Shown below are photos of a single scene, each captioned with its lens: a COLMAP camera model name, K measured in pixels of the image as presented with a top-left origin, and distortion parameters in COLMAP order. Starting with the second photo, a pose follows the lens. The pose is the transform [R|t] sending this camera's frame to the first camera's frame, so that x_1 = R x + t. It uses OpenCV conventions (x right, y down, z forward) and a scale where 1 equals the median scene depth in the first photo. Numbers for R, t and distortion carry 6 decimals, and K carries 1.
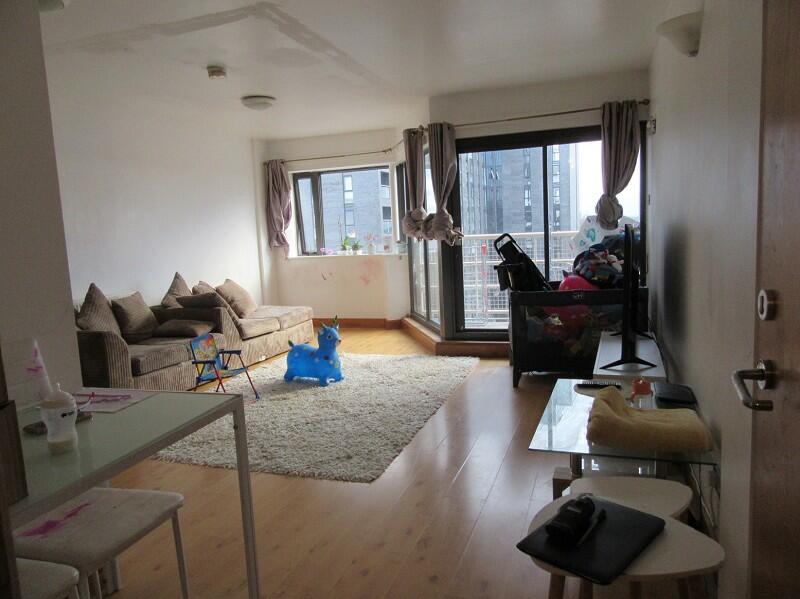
lens RADIAL K [[588.0, 0, 394.2], [0, 588.0, 298.1], [0, 0, 1]] dist [0.004339, 0.001610]
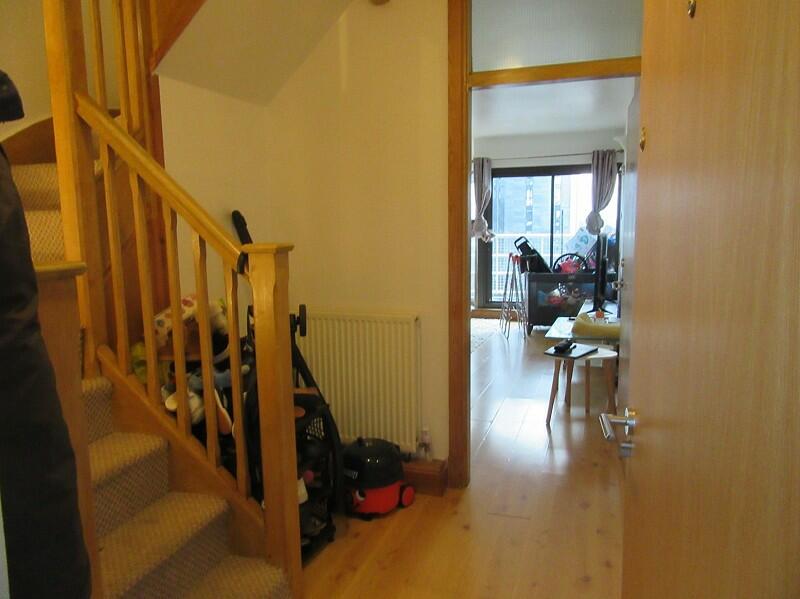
lens RADIAL K [[588.0, 0, 406.1], [0, 588.0, 302.2], [0, 0, 1]] dist [0.004339, 0.001610]
pose [[0.999135, 0.034407, 0.023372, -0.129952], [-0.034771, 0.999278, 0.015336, 0.043245], [-0.022827, -0.016136, 0.999609, -0.449430]]
